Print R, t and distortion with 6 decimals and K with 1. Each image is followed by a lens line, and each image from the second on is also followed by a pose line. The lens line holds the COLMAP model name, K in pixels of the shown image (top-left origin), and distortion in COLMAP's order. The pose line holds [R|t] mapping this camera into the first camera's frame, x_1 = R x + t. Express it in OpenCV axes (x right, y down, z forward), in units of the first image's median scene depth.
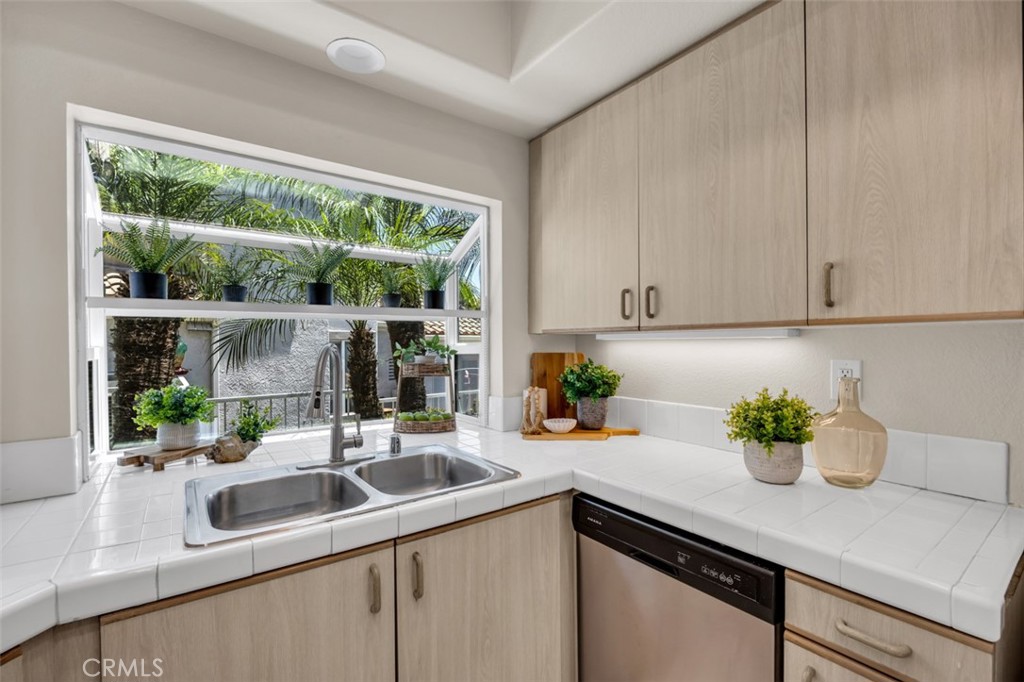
lens RADIAL K [[452.5, 0, 511.9], [0, 452.5, 346.0], [0, 0, 1]] dist [-0.001185, -0.000305]
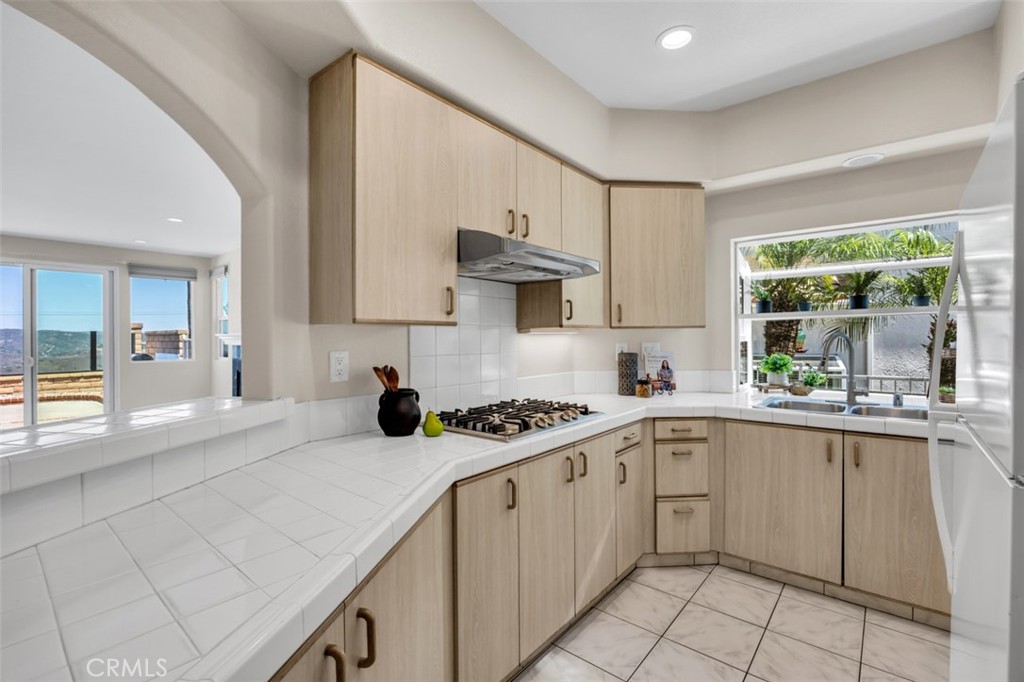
lens RADIAL K [[462.0, 0, 507.5], [0, 462.0, 338.8], [0, 0, 1]] dist [-0.015988, -0.000396]
pose [[0.230935, 0.001428, -0.972968, 1.001178], [0.002218, 0.999996, 0.001994, 0.009681], [0.972967, -0.002618, 0.230931, -0.663388]]
